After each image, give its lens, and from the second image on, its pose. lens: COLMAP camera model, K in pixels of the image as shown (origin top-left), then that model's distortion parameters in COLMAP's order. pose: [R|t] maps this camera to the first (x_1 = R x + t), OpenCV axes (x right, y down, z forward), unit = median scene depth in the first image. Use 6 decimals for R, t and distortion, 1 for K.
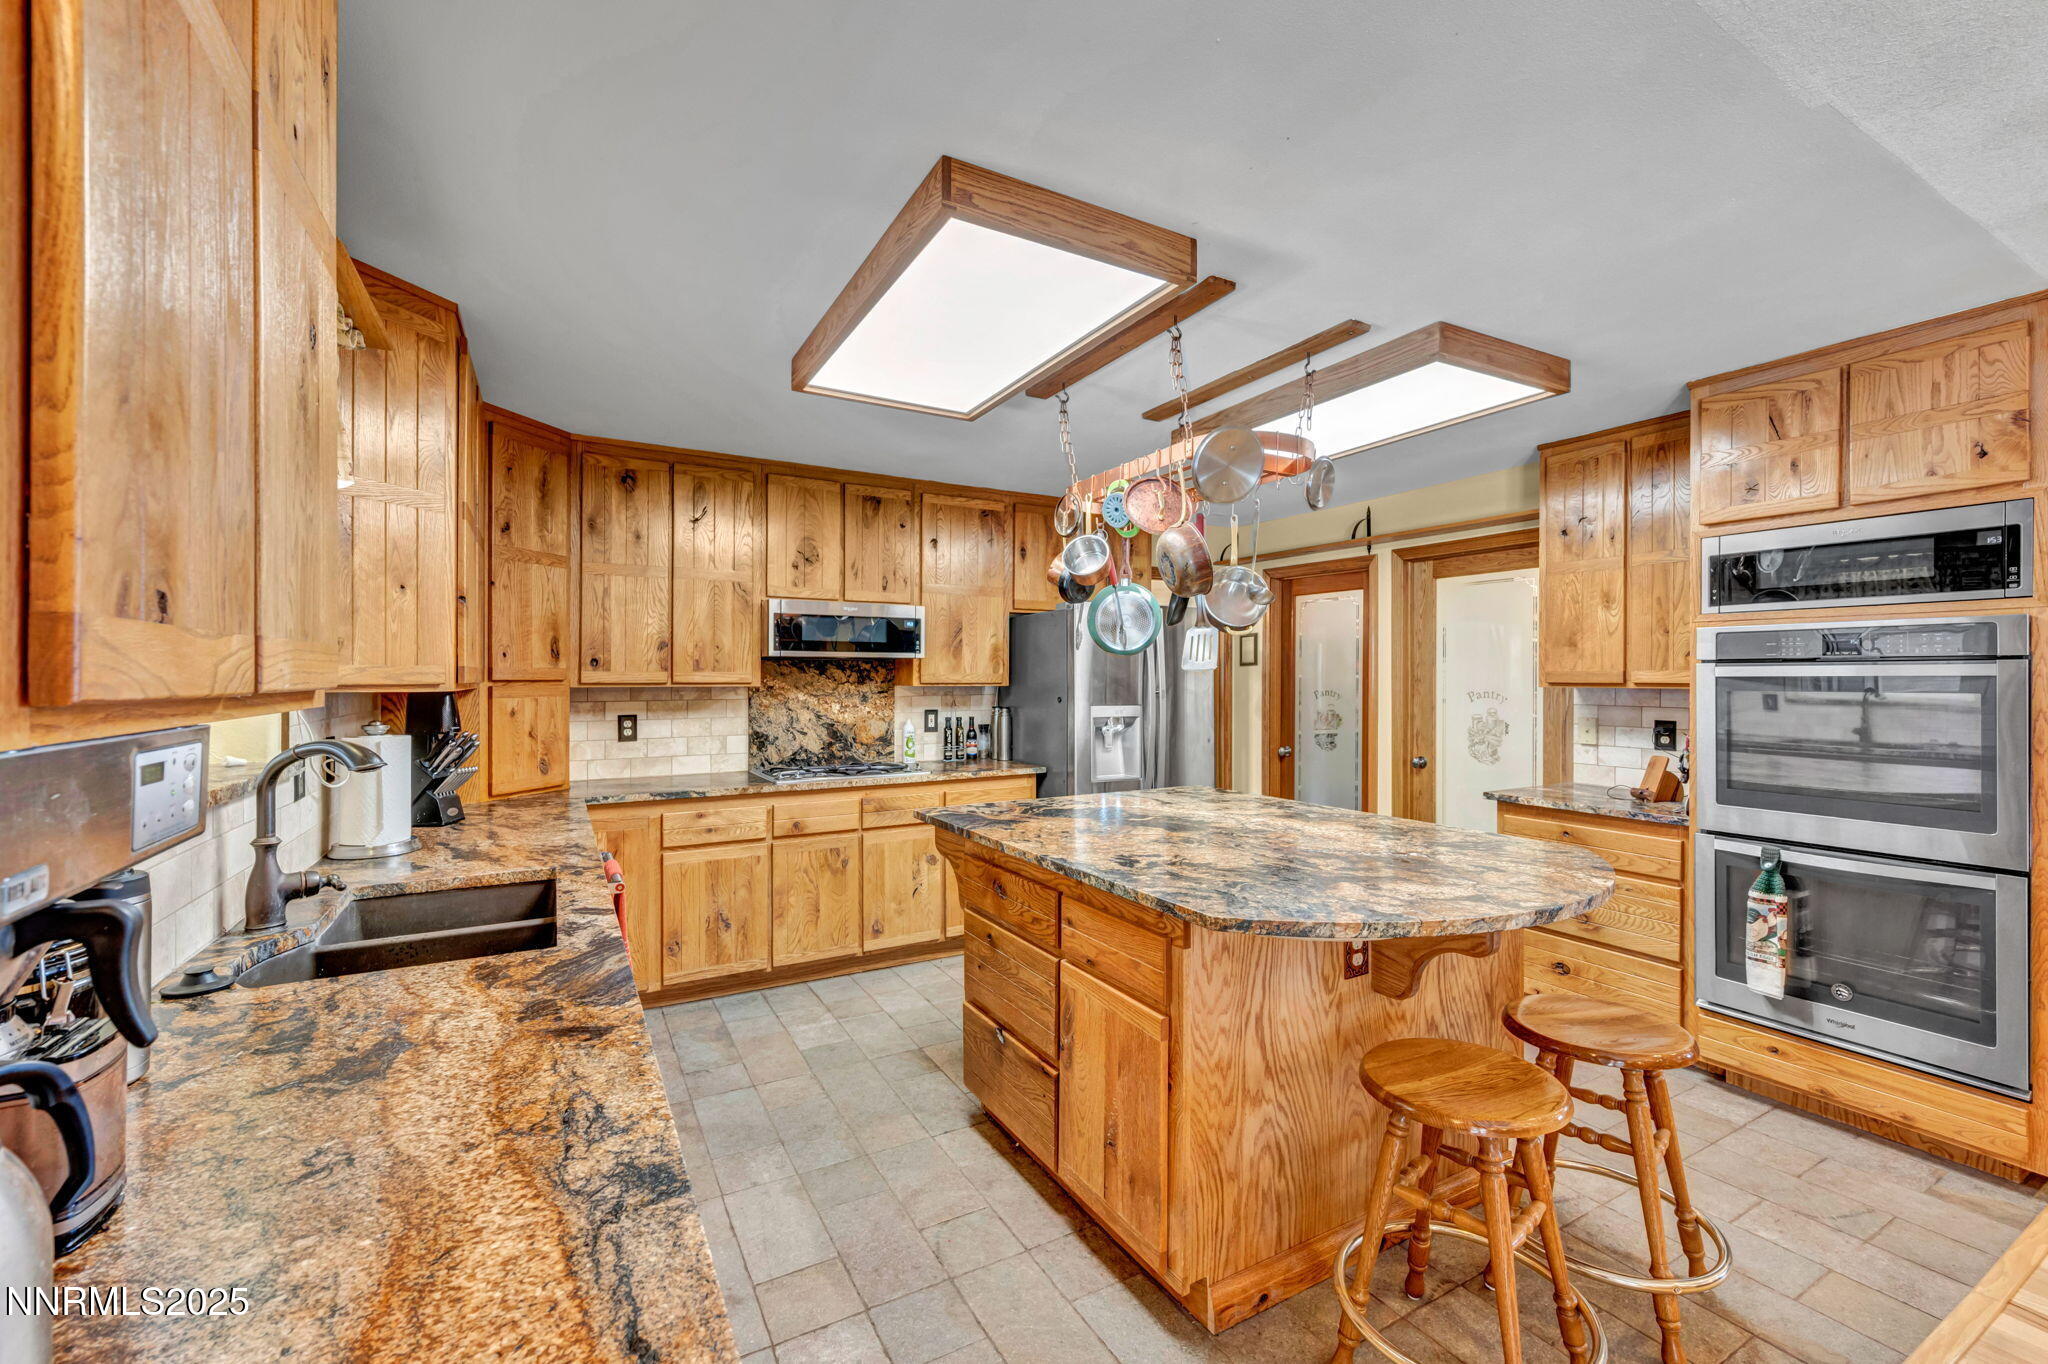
lens RADIAL K [[855.1, 0, 1064.7], [0, 855.1, 686.4], [0, 0, 1]] dist [-0.000595, 0.000021]
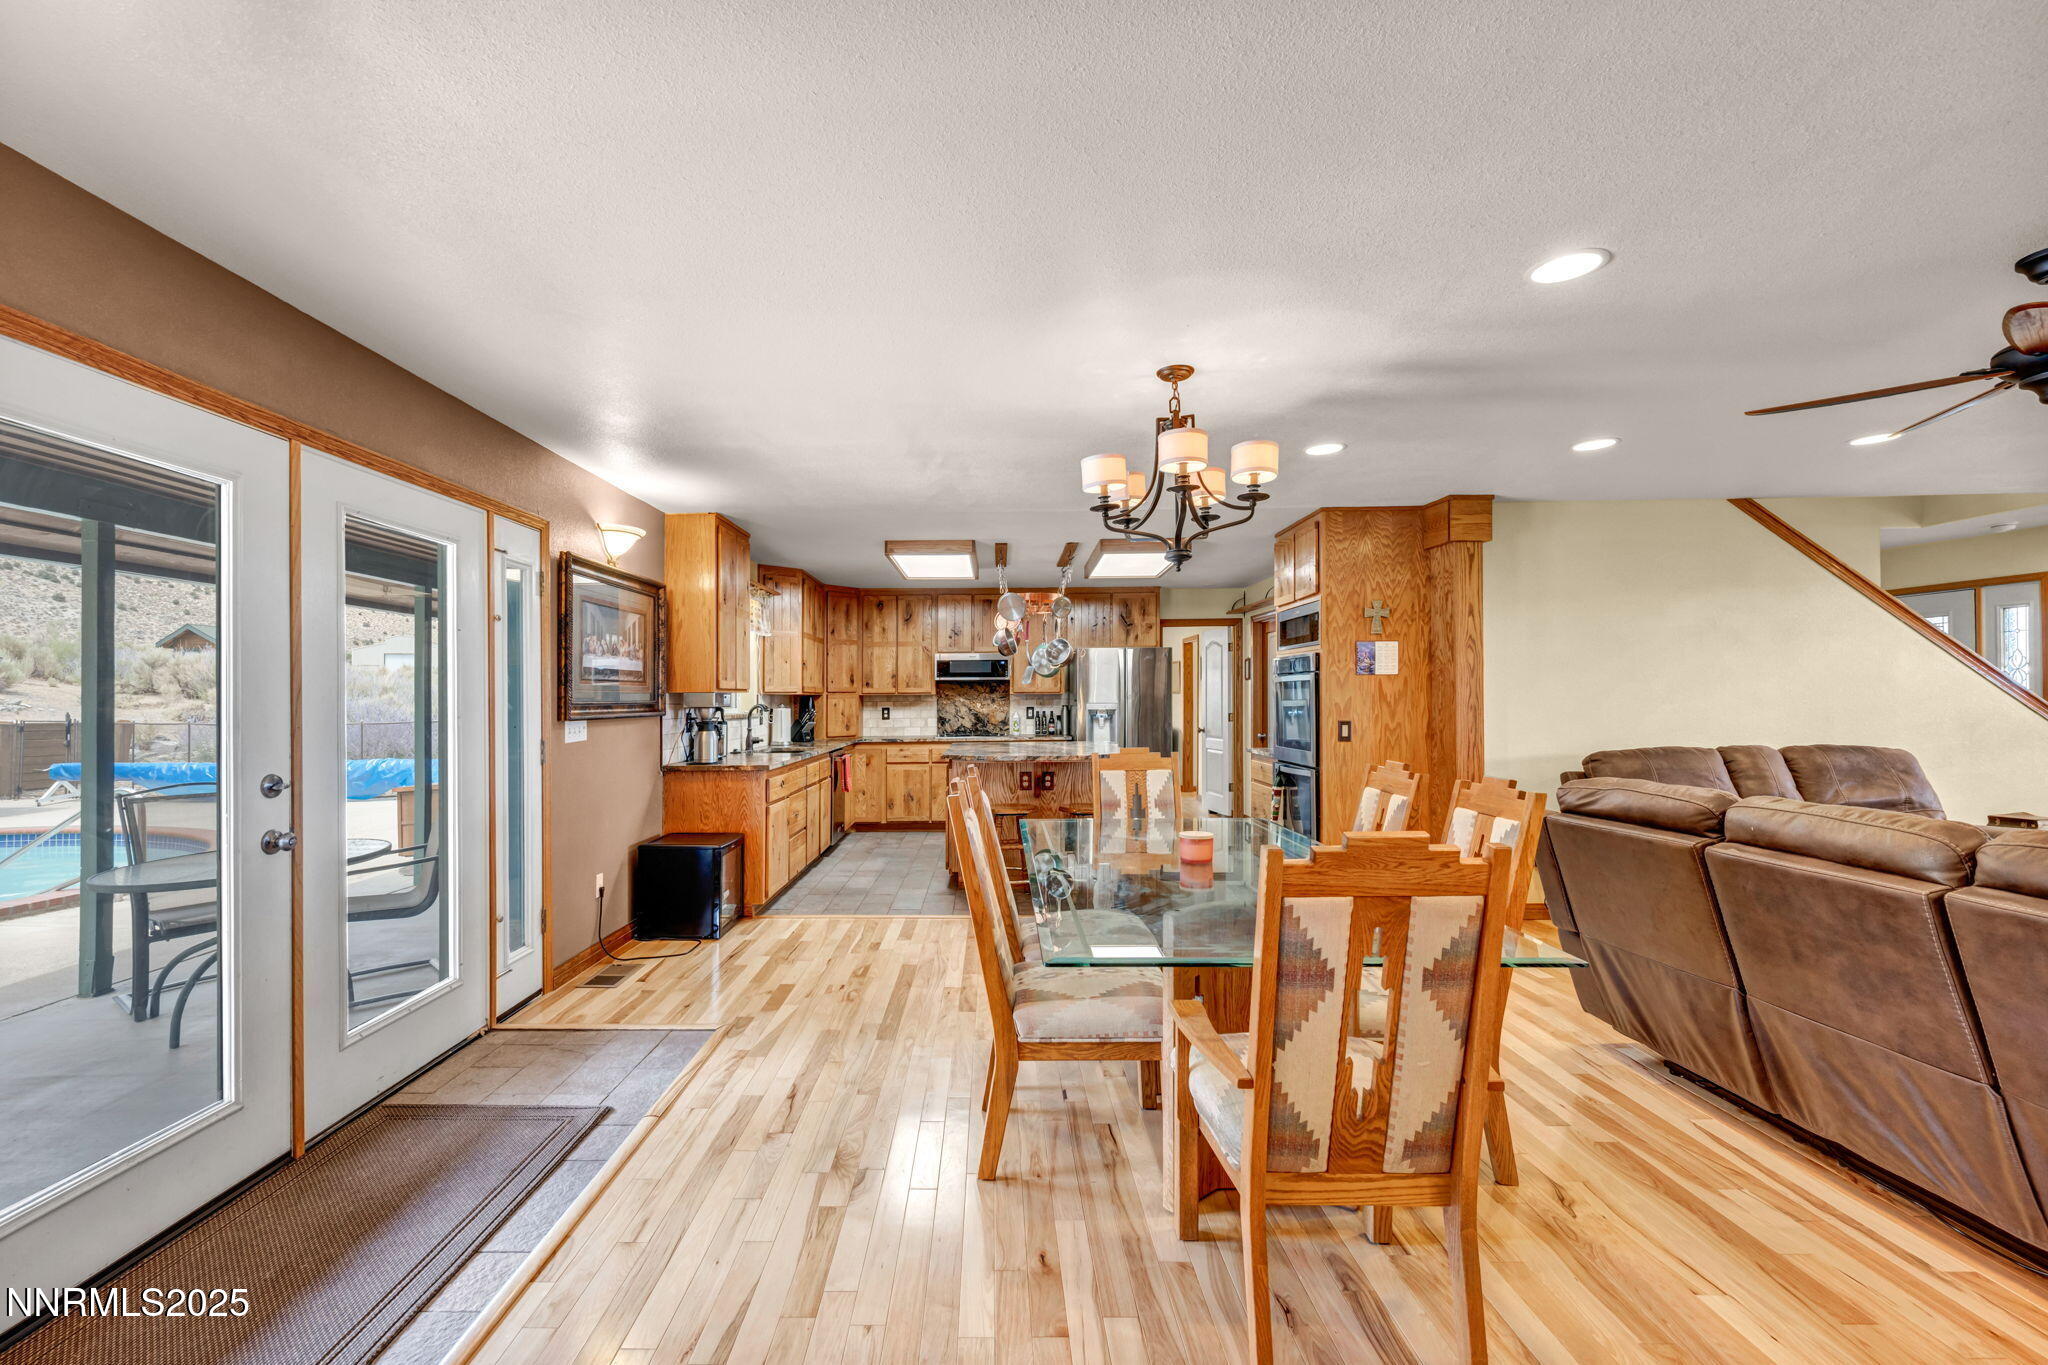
lens RADIAL K [[853.9, 0, 970.8], [0, 853.9, 691.3], [0, 0, 1]] dist [0.002620, 0.000725]
pose [[0.844185, -0.010450, -0.535950, 0.876192], [0.000800, 0.999833, -0.018235, 0.031769], [0.536051, 0.014965, 0.844053, -0.767205]]
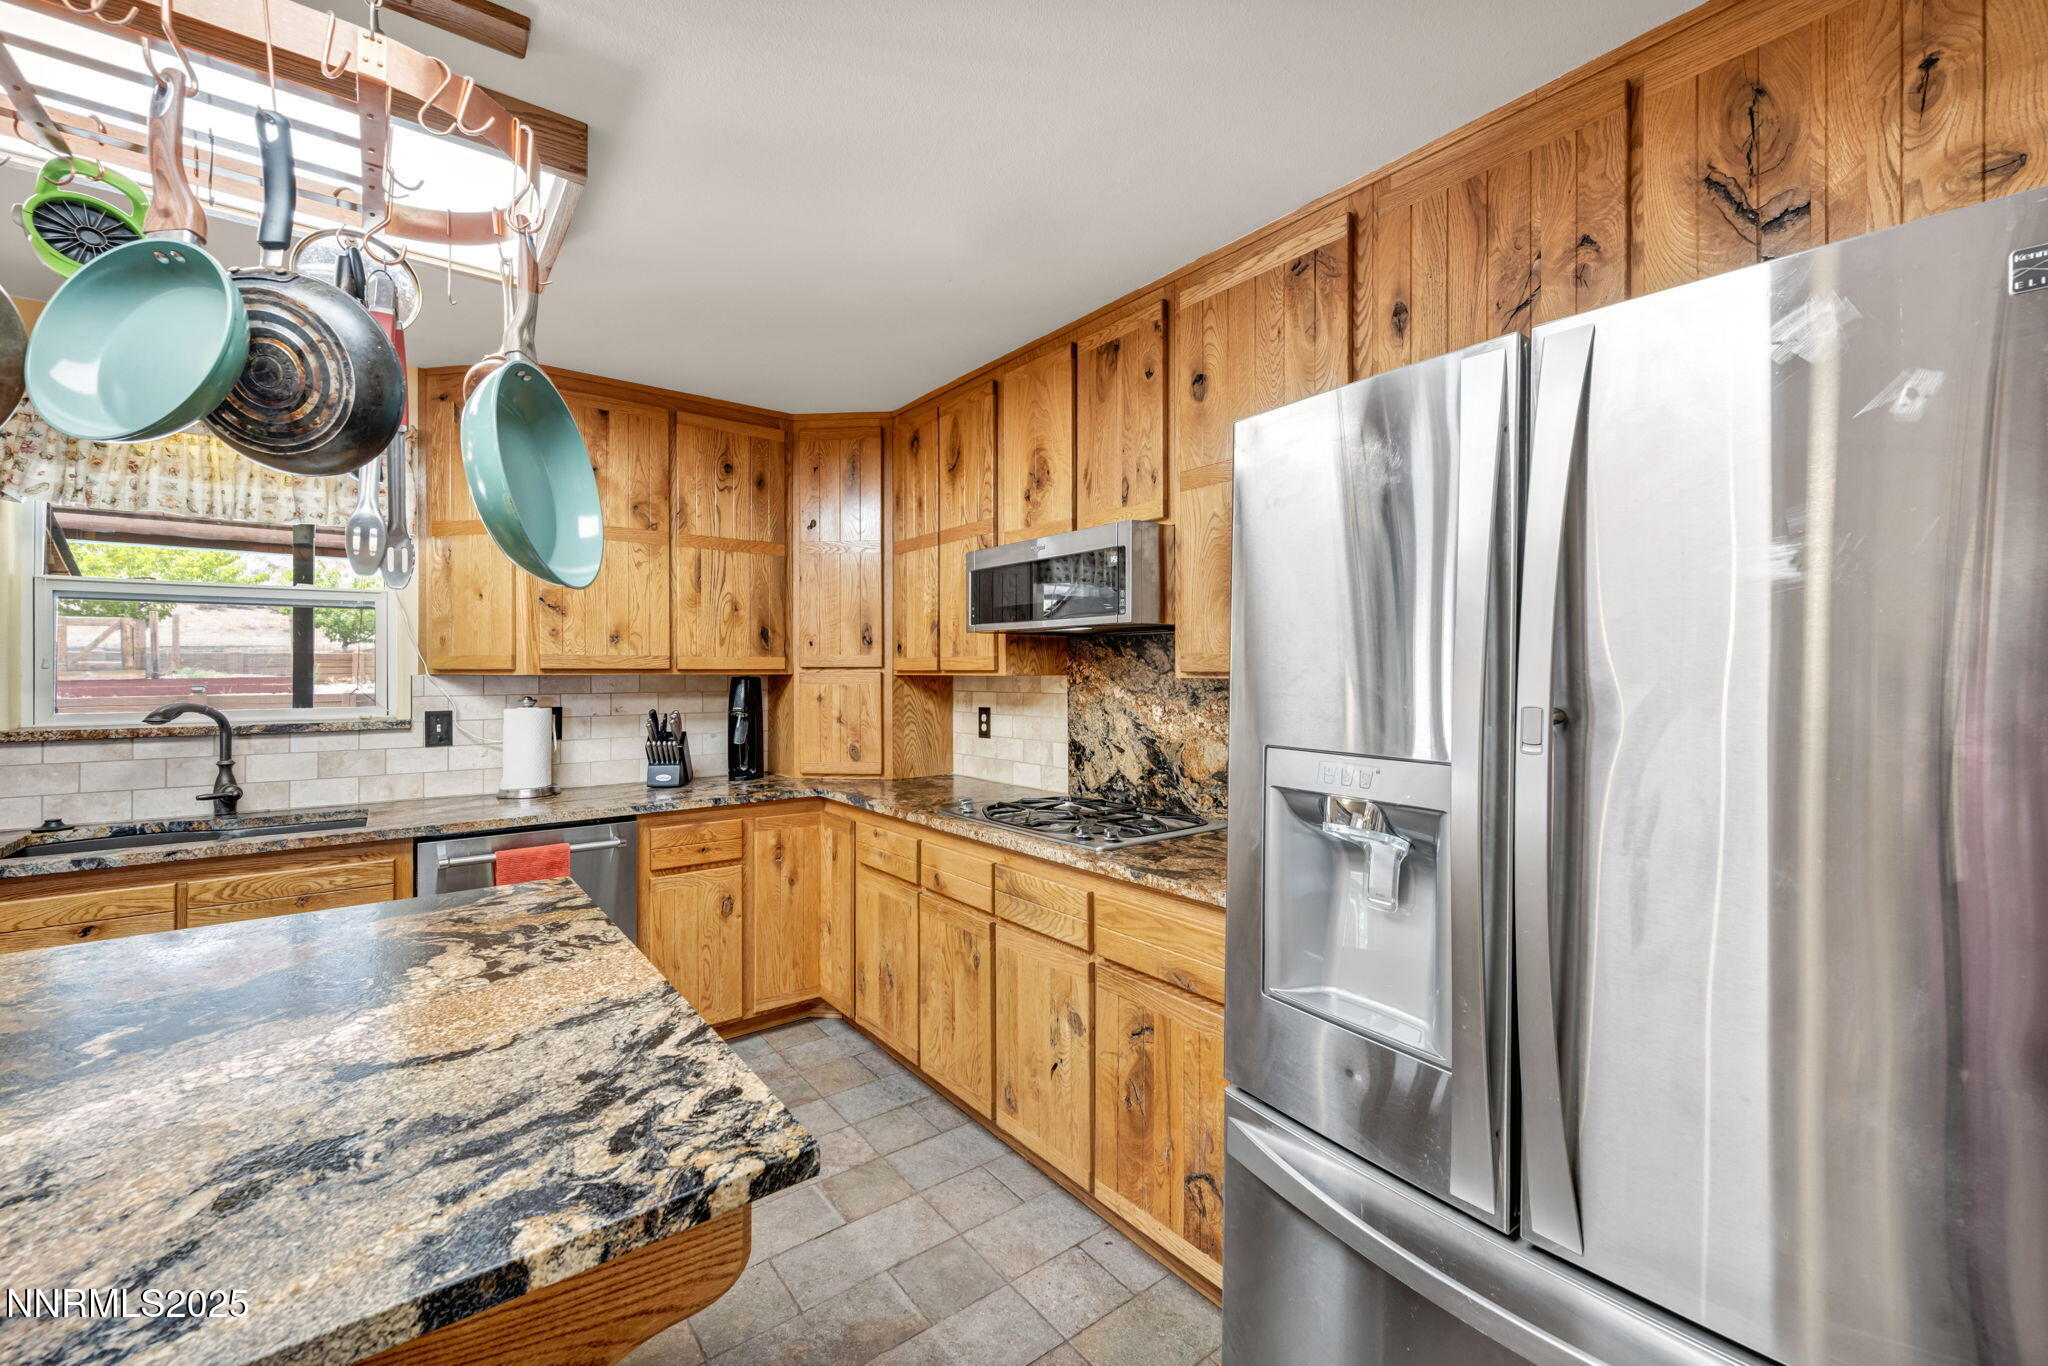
lens RADIAL K [[833.3, 0, 1000.4], [0, 833.3, 669.4], [0, 0, 1]] dist [0.001906, 0.000659]
pose [[0.112827, -0.000233, -0.993615, 0.337553], [-0.009364, 0.999955, -0.001298, -0.004452], [0.993571, 0.009451, 0.112820, 0.927421]]
